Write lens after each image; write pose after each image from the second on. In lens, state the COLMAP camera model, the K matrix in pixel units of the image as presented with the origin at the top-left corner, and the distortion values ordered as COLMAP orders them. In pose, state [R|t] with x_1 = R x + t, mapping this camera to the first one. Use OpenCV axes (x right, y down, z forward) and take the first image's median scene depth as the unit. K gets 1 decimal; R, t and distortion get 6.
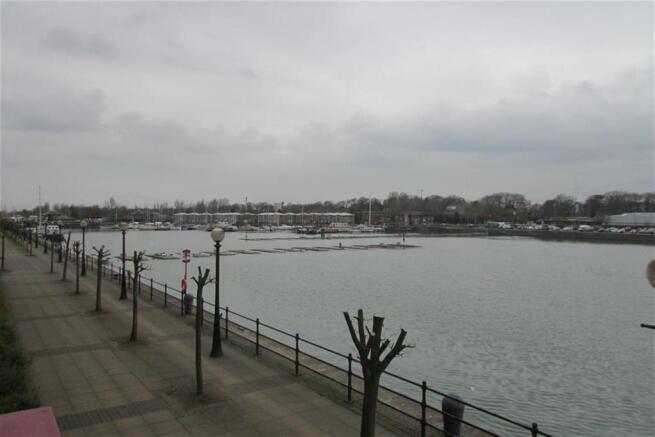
lens RADIAL K [[465.3, 0, 334.8], [0, 465.3, 218.4], [0, 0, 1]] dist [-0.035058, 0.007456]
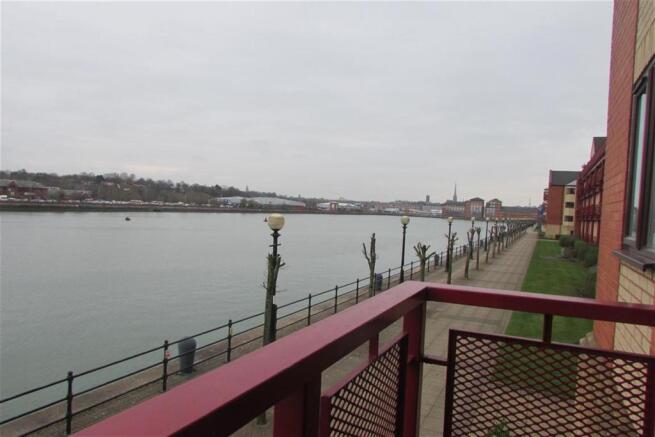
lens RADIAL K [[465.3, 0, 334.8], [0, 465.3, 218.4], [0, 0, 1]] dist [-0.035058, 0.007456]
pose [[-0.484113, -0.080890, 0.871259, -0.953615], [-0.082560, 0.995498, 0.046551, -0.027173], [-0.871102, -0.049395, -0.488612, 1.206027]]
